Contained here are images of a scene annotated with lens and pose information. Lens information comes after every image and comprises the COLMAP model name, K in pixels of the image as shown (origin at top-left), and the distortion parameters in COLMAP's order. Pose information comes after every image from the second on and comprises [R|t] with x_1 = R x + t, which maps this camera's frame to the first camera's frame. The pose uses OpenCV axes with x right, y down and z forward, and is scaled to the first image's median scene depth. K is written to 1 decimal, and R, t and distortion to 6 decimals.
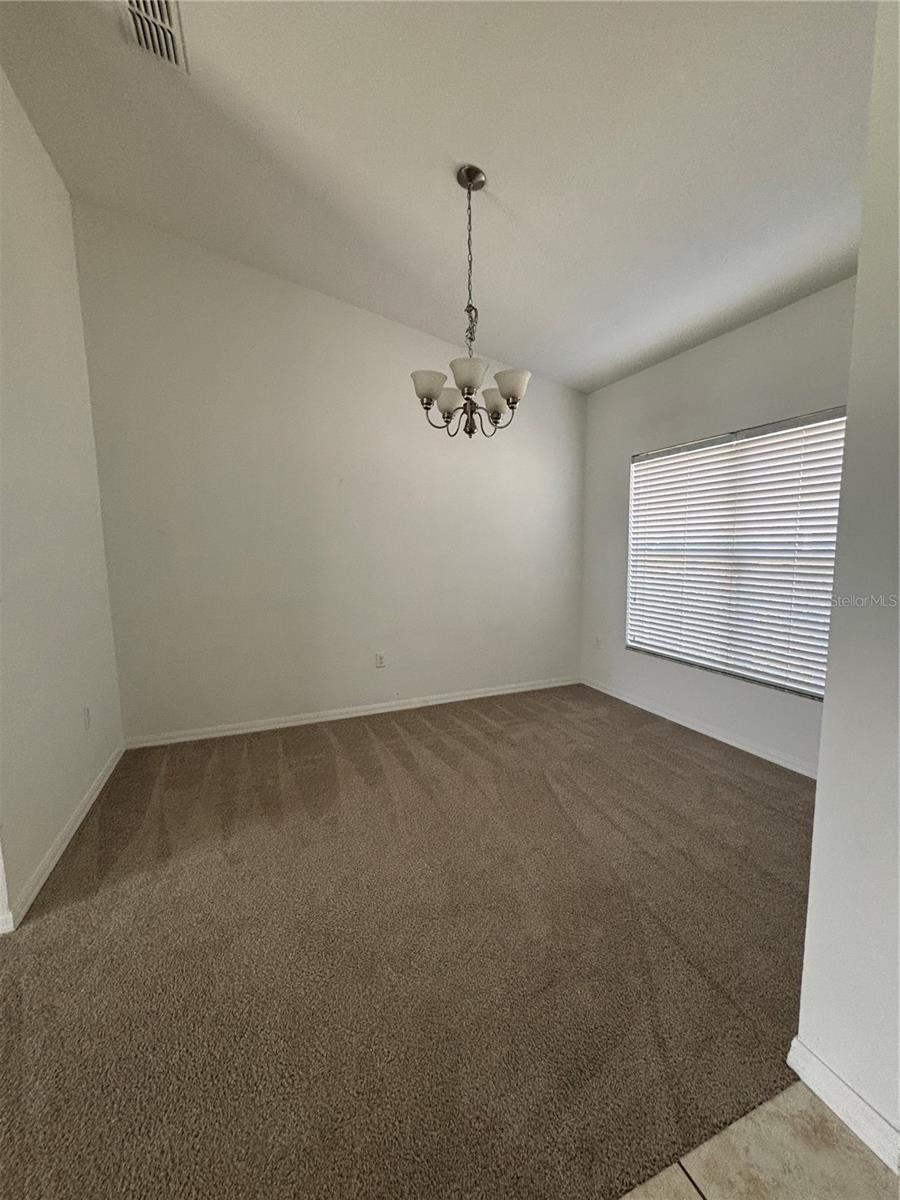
lens RADIAL K [[486.1, 0, 450.0], [0, 486.1, 600.0], [0, 0, 1]] dist [-0.002591, -0.000713]
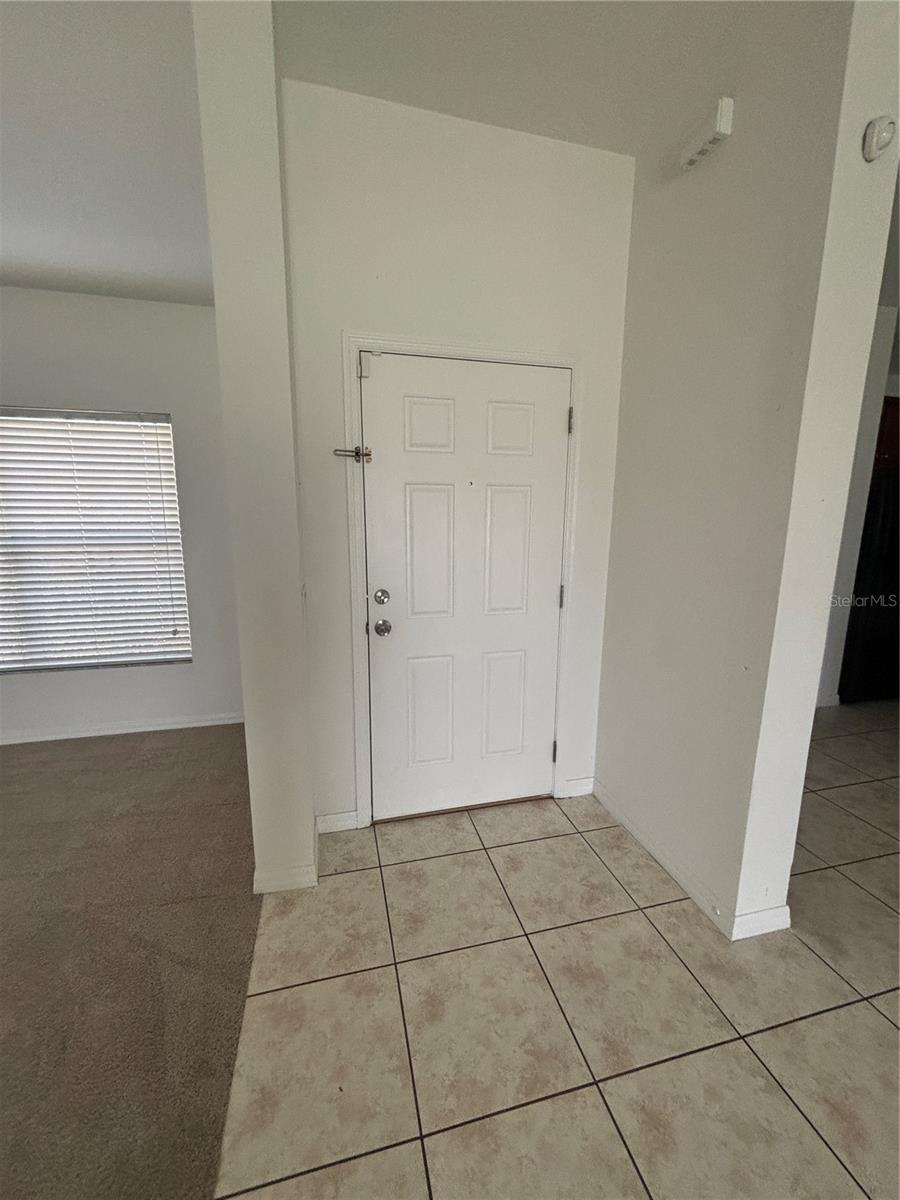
lens RADIAL K [[486.1, 0, 450.0], [0, 486.1, 600.0], [0, 0, 1]] dist [-0.002591, -0.000713]
pose [[0.149605, -0.175459, 0.973053, -0.392885], [0.101748, 0.981636, 0.161363, -0.100428], [-0.983497, 0.074866, 0.164711, 0.051963]]
